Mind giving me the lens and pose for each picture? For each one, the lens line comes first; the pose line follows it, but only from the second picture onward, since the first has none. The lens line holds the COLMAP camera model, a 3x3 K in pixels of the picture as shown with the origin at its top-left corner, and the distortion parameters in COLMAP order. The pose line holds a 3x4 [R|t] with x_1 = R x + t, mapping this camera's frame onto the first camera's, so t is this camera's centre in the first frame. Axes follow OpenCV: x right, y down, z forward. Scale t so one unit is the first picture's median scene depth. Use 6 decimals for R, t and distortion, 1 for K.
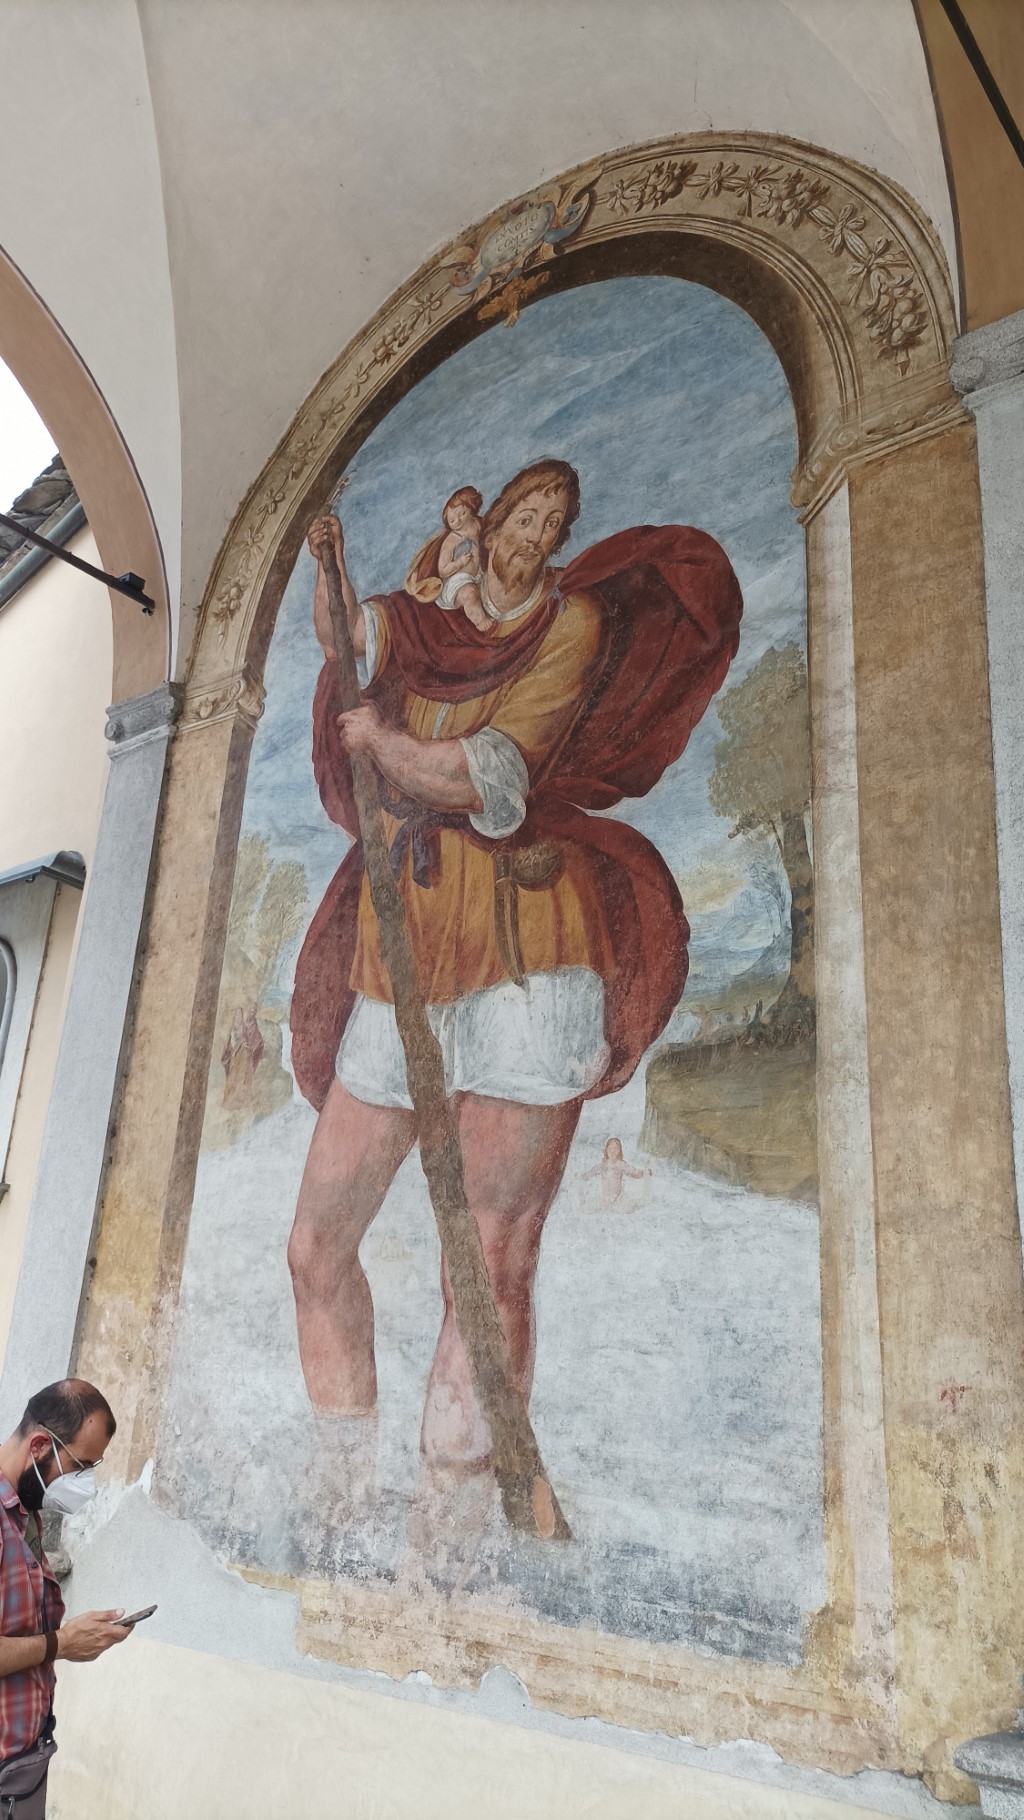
lens RADIAL K [[1360.7, 0, 510.0], [0, 1360.7, 902.1], [0, 0, 1]] dist [0.022895, -0.013848]
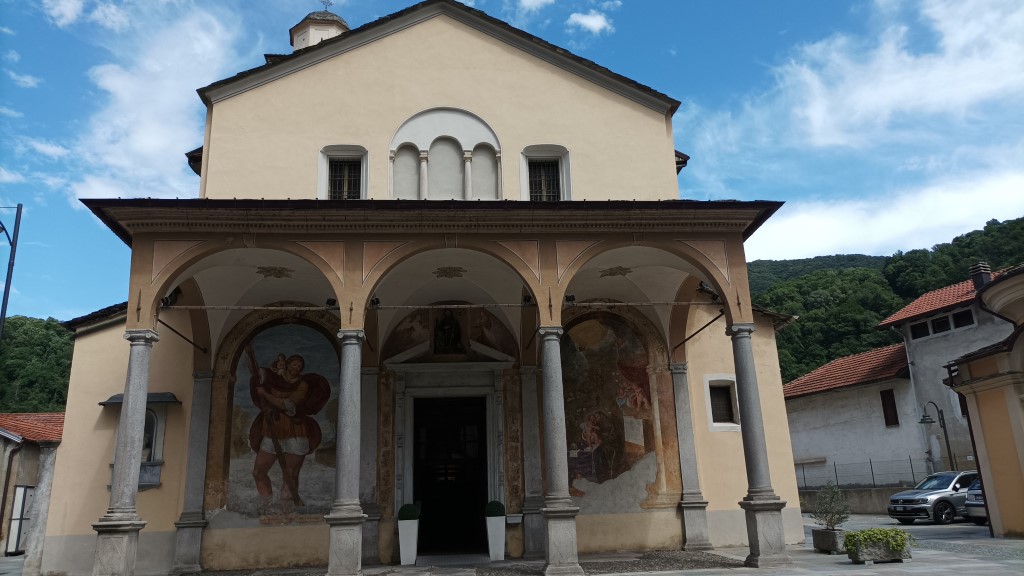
lens RADIAL K [[765.6, 0, 508.7], [0, 765.6, 283.3], [0, 0, 1]] dist [0.022895, -0.013848]
pose [[0.722133, 0.119312, 0.681387, -1.996862], [-0.170700, 0.985287, 0.008382, -0.955842], [-0.670362, -0.122366, 0.731875, -2.622783]]
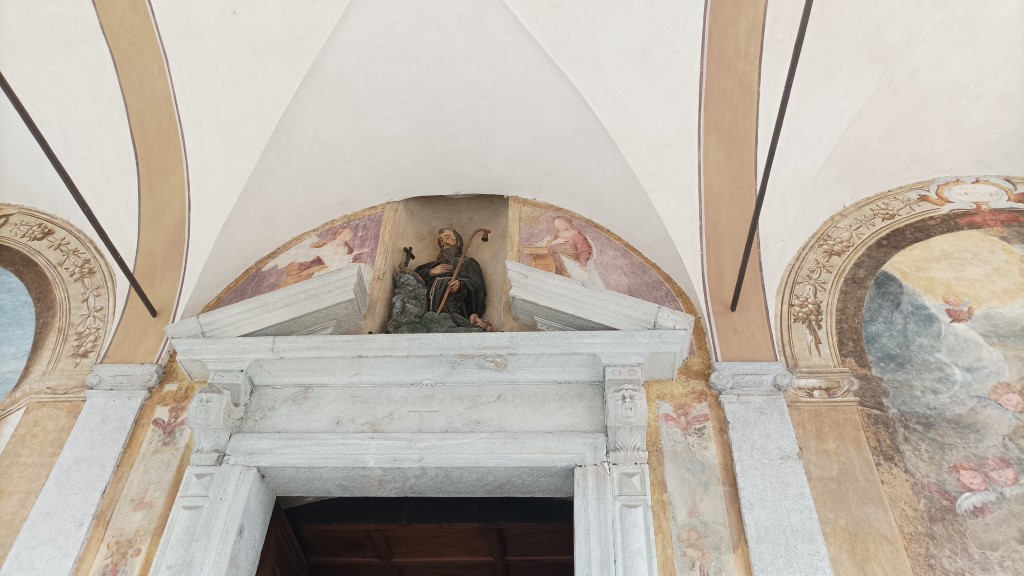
lens RADIAL K [[765.6, 0, 508.5], [0, 765.6, 289.4], [0, 0, 1]] dist [0.022895, -0.013848]
pose [[0.820363, 0.363503, 0.441441, 0.236151], [-0.188653, 0.900781, -0.391157, -0.128683], [-0.539829, 0.237611, 0.807543, -0.366501]]
